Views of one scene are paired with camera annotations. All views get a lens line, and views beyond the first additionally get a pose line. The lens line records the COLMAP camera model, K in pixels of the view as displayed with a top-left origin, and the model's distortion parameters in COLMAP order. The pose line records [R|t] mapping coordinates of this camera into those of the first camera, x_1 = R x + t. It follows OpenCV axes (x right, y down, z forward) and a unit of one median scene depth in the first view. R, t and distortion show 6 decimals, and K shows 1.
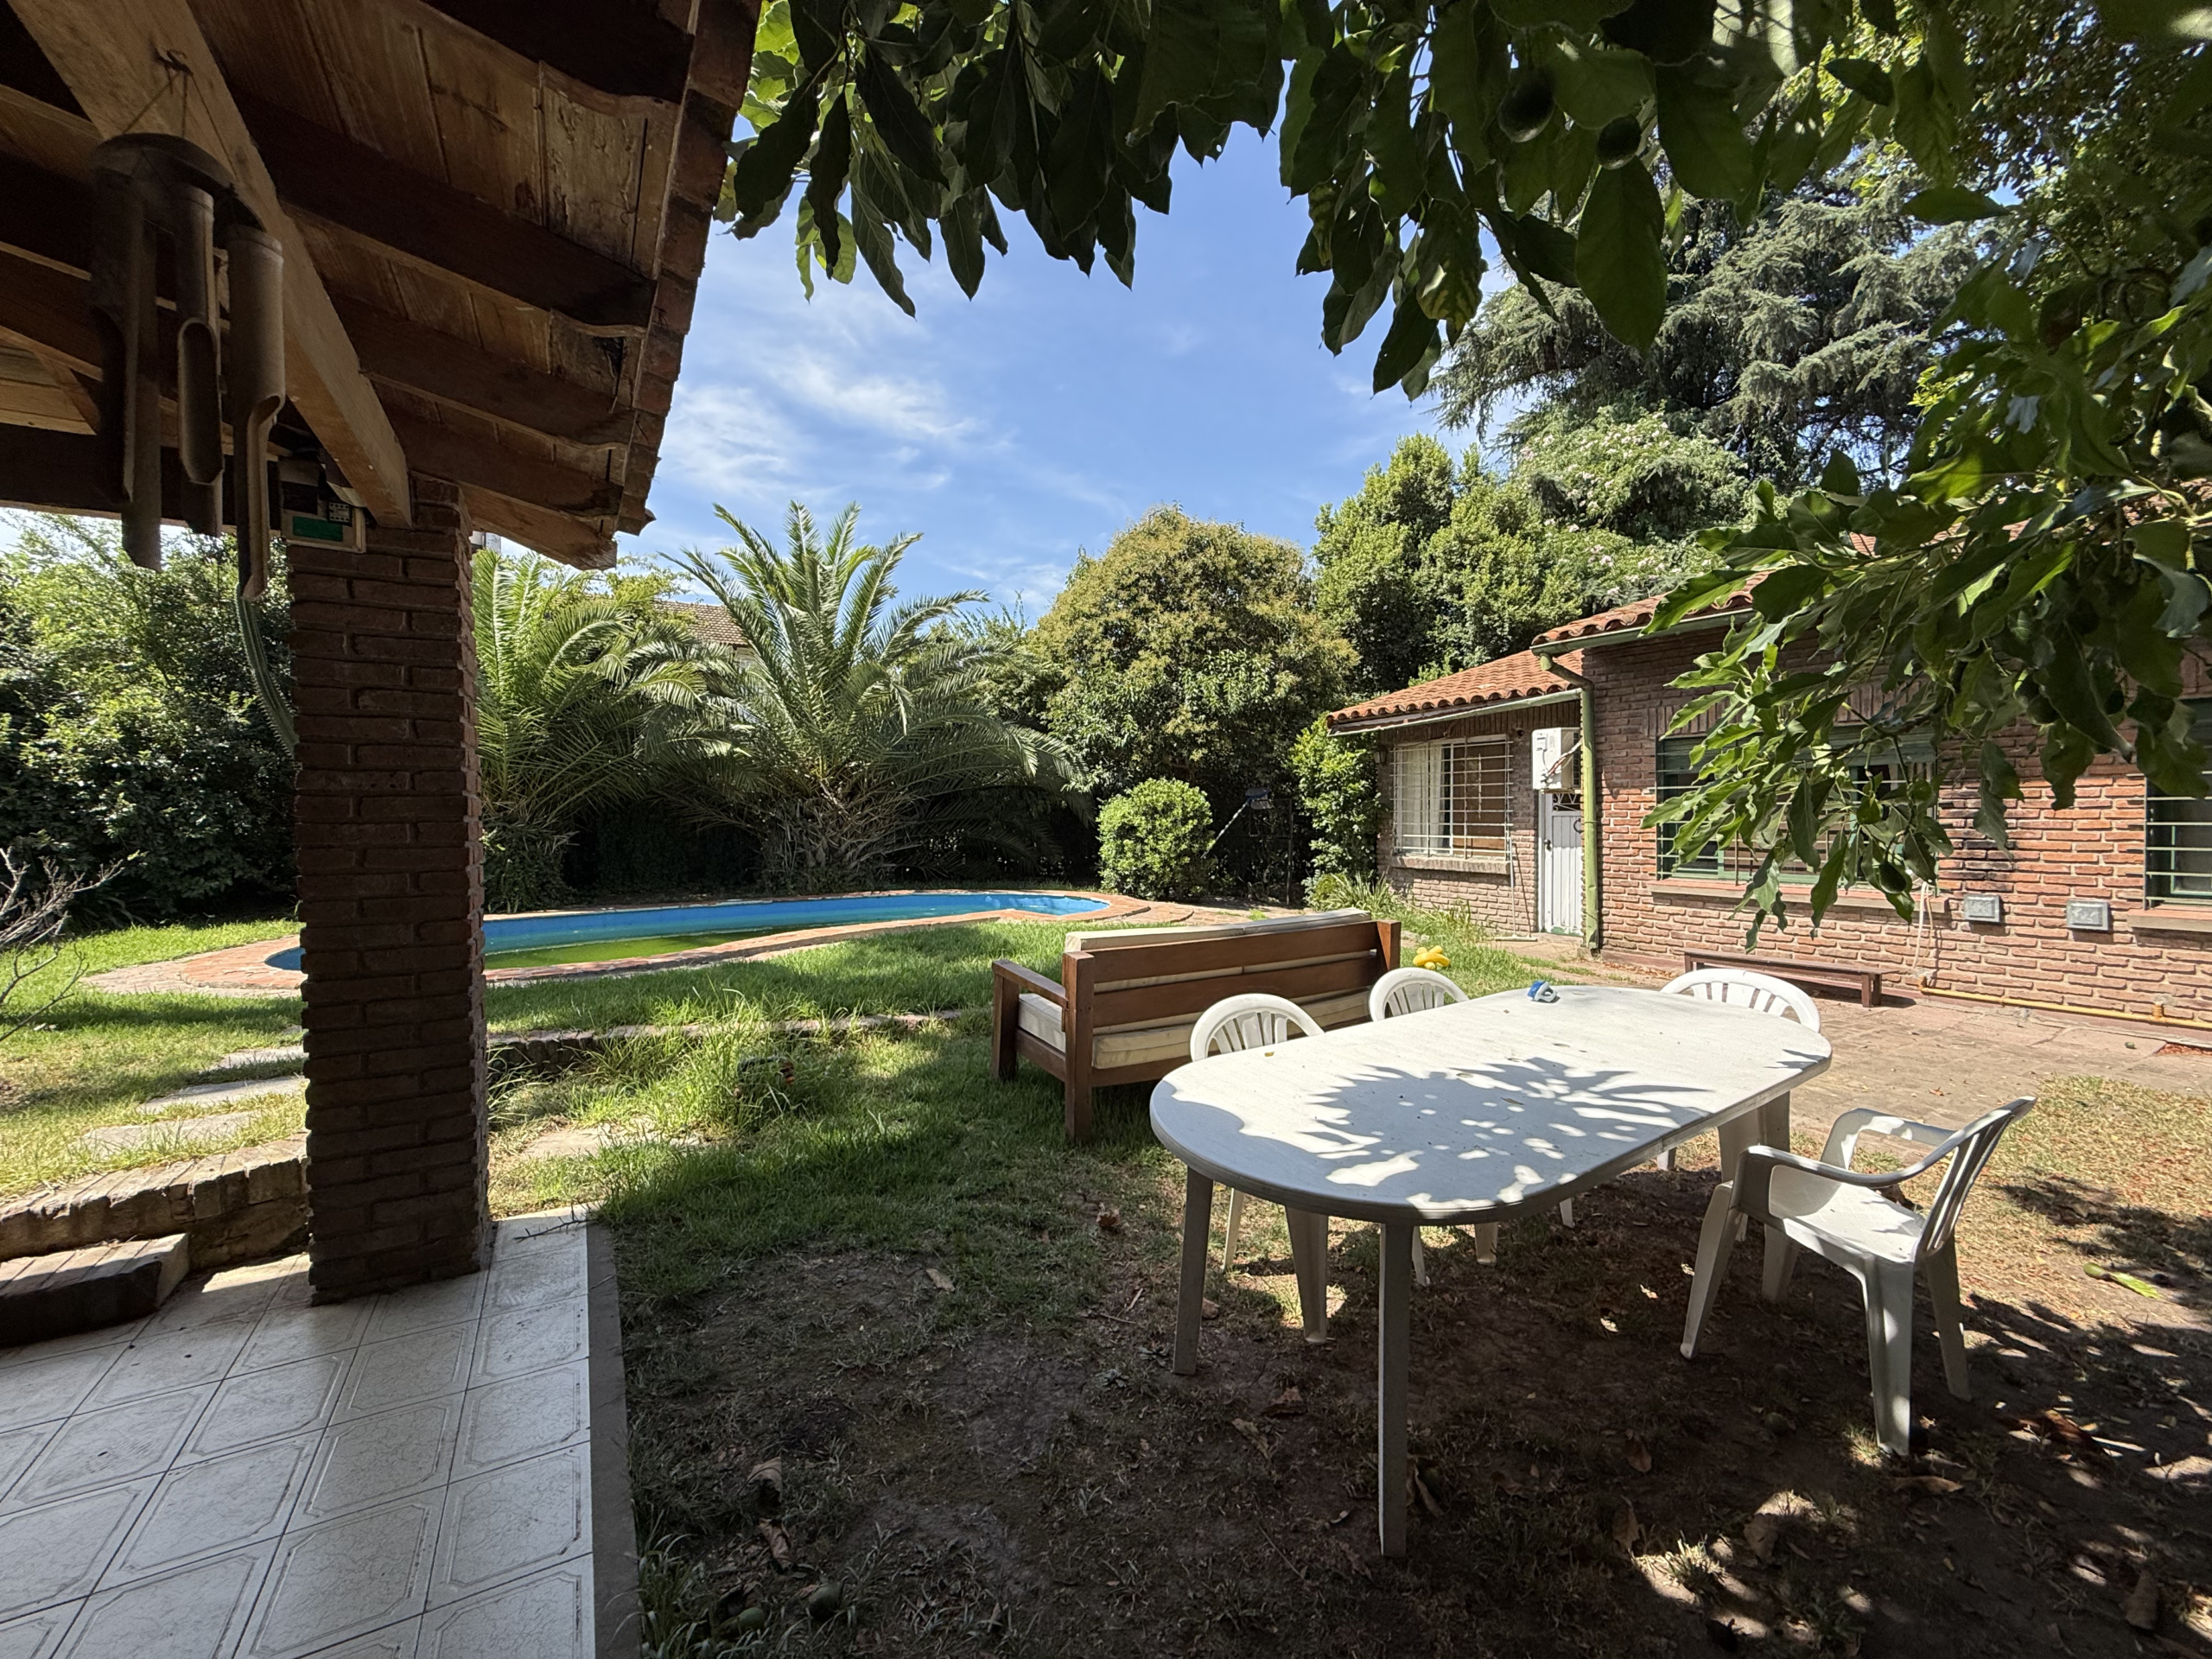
lens RADIAL K [[882.8, 0, 1099.5], [0, 882.8, 827.3], [0, 0, 1]] dist [0.009261, 0.000603]
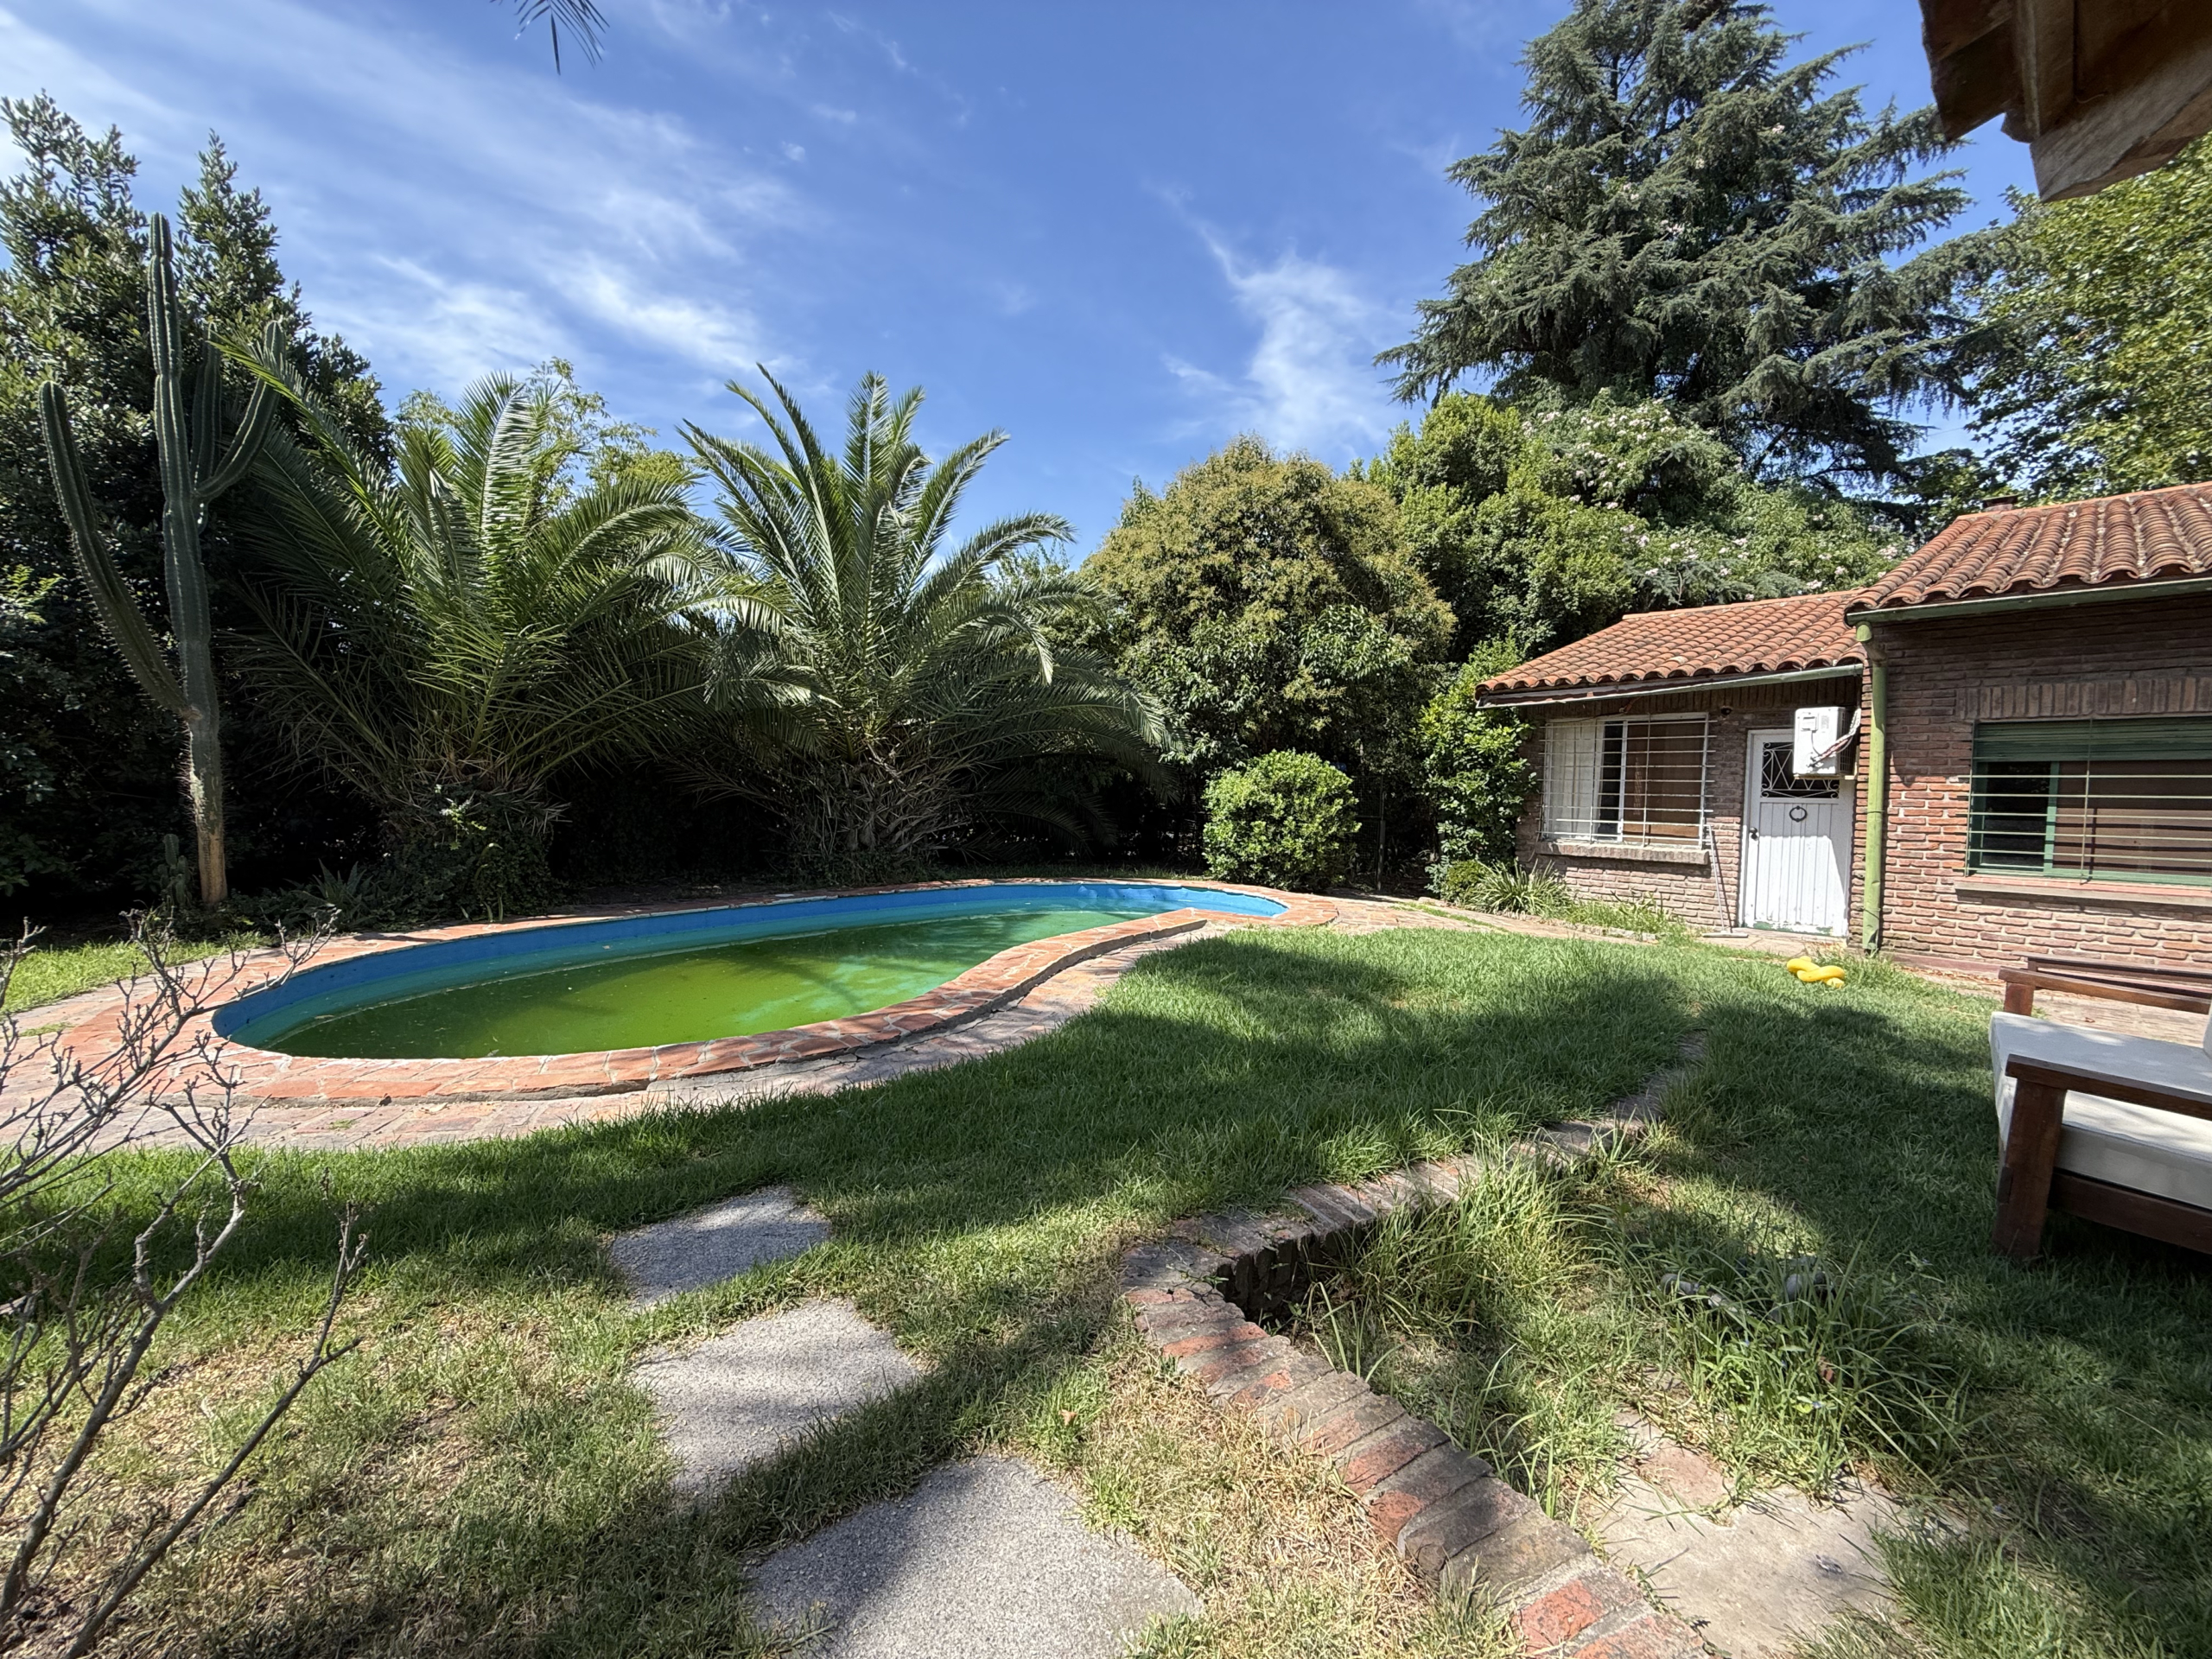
lens RADIAL K [[882.8, 0, 1108.3], [0, 882.8, 830.5], [0, 0, 1]] dist [0.009261, 0.000603]
pose [[0.978273, 0.007756, 0.207175, -0.276068], [-0.015539, 0.999232, 0.035966, -0.004897], [-0.206737, -0.038404, 0.977642, 0.181265]]
